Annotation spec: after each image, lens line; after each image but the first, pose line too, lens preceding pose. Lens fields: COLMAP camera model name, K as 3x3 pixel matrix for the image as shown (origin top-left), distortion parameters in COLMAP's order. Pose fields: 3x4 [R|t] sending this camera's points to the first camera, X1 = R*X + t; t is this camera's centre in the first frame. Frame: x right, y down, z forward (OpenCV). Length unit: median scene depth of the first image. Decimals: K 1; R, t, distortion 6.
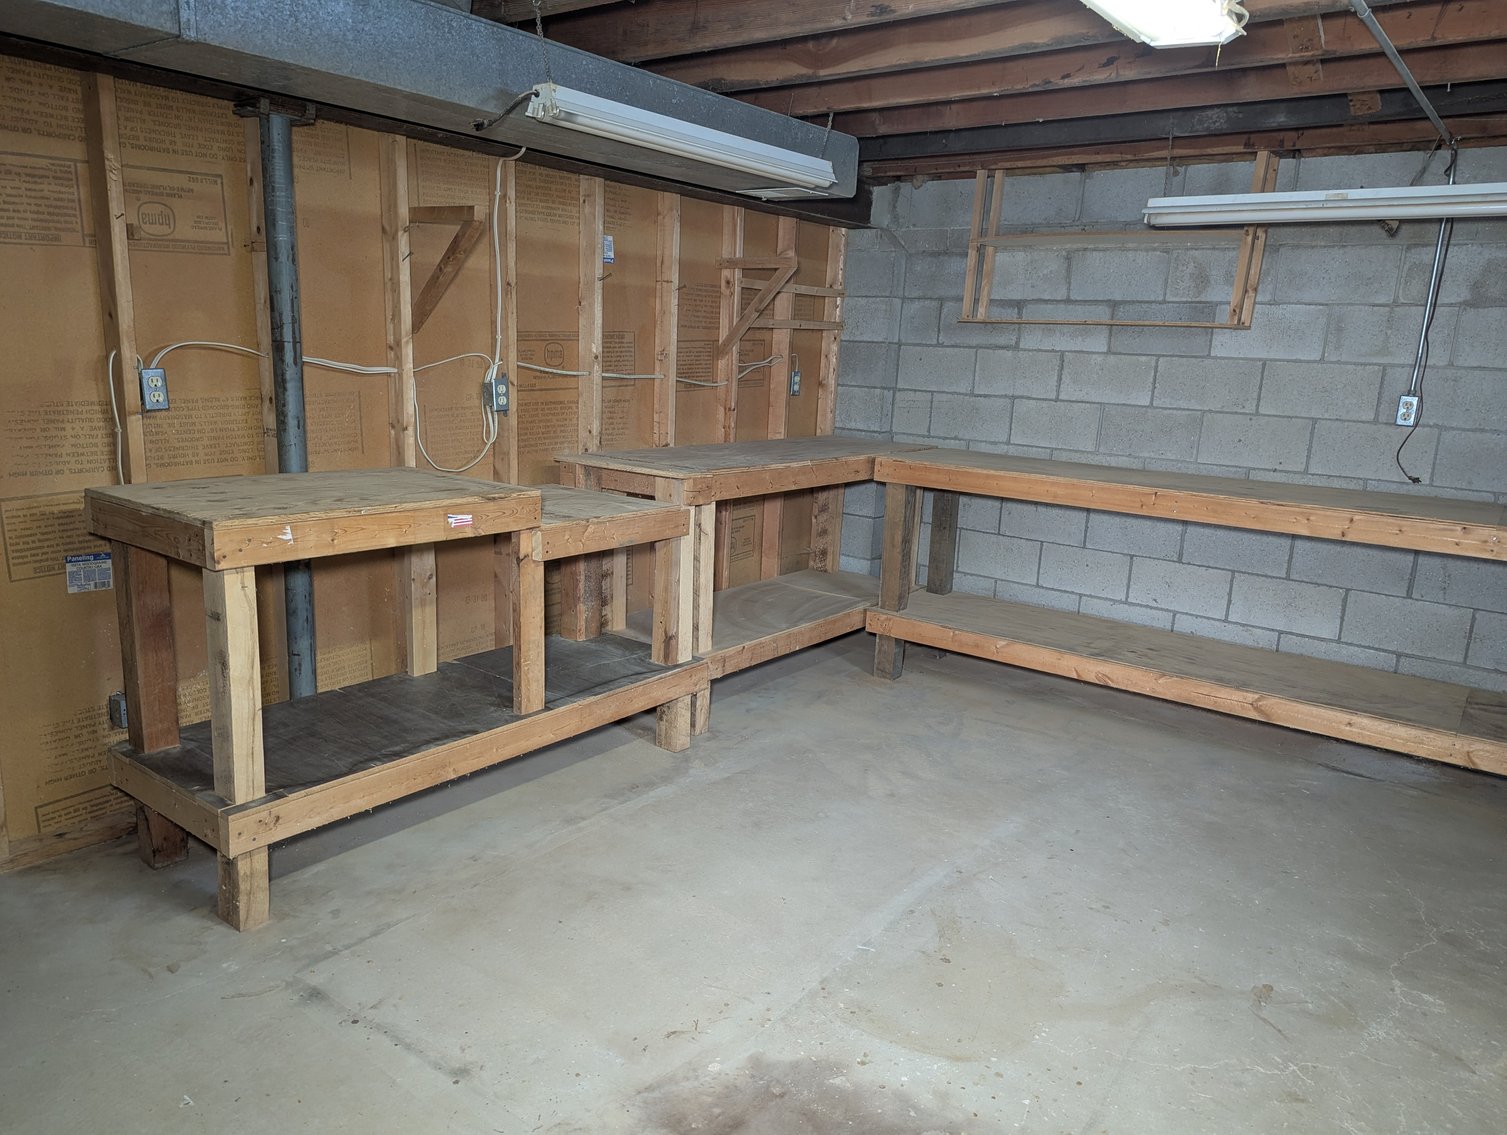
lens RADIAL K [[1060.9, 0, 740.8], [0, 1060.9, 571.7], [0, 0, 1]] dist [0.065376, -0.067197]
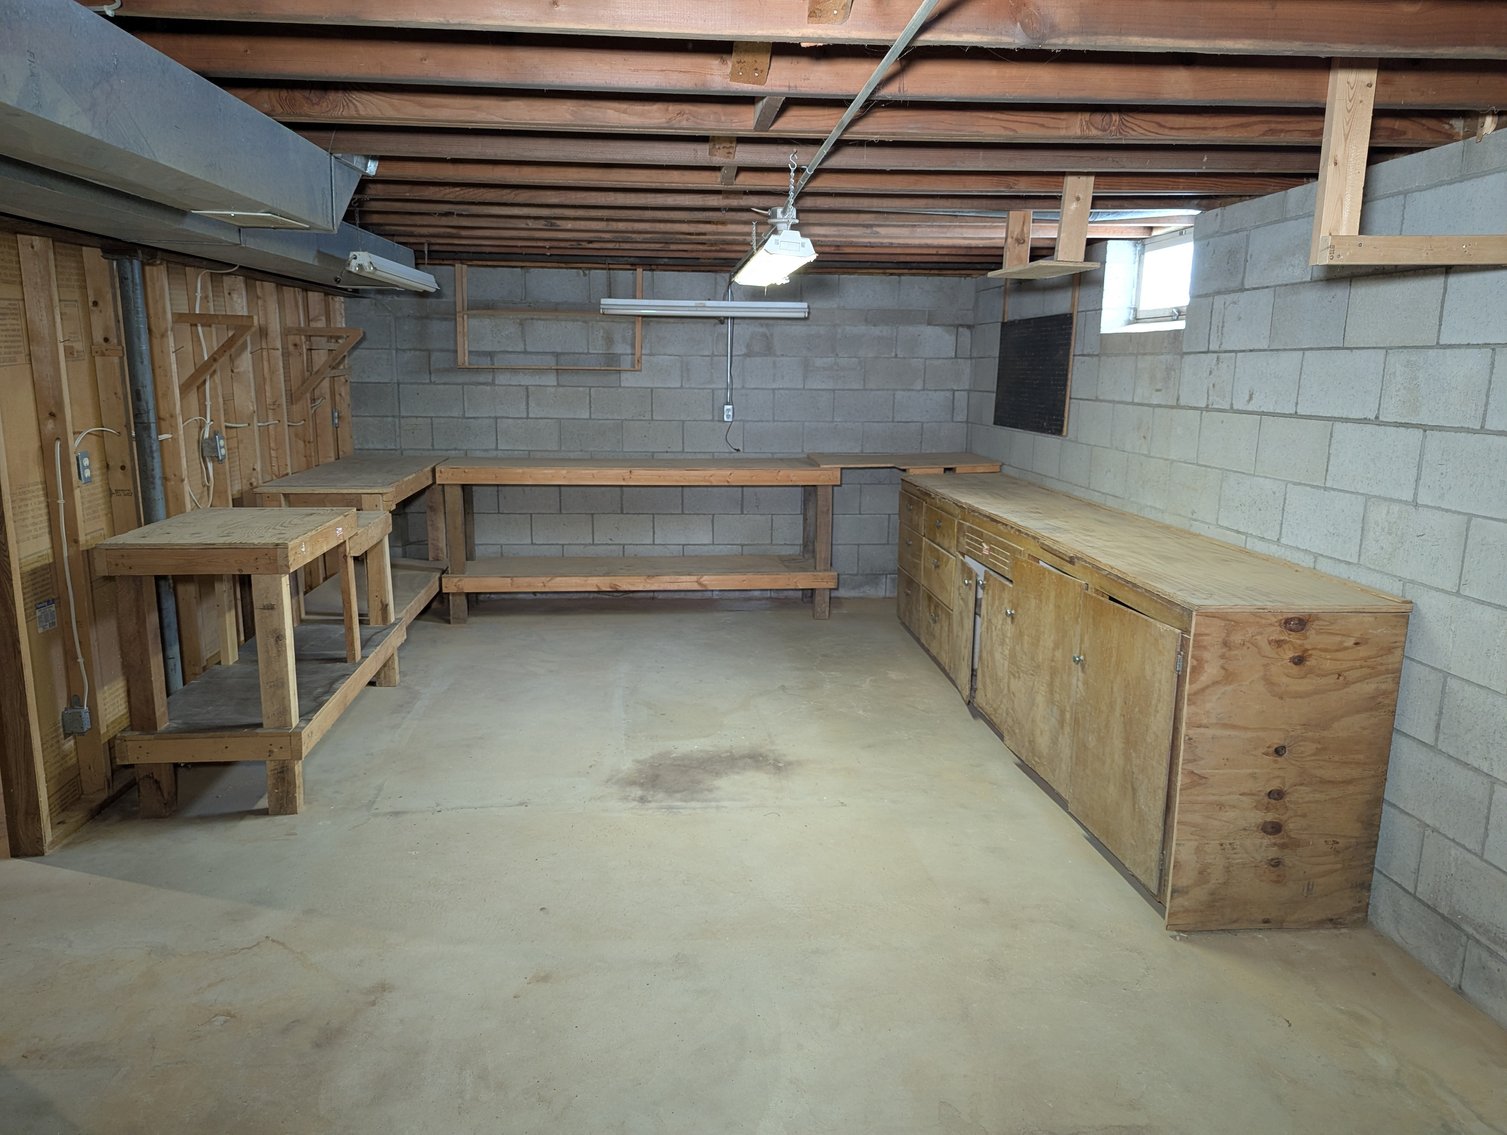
lens RADIAL K [[1060.9, 0, 740.8], [0, 1060.9, 571.7], [0, 0, 1]] dist [0.065376, -0.067197]
pose [[0.734480, -0.168134, 0.657473, -0.614254], [0.164861, 0.984007, 0.067467, -0.000699], [-0.658301, 0.058839, 0.750452, -0.370428]]
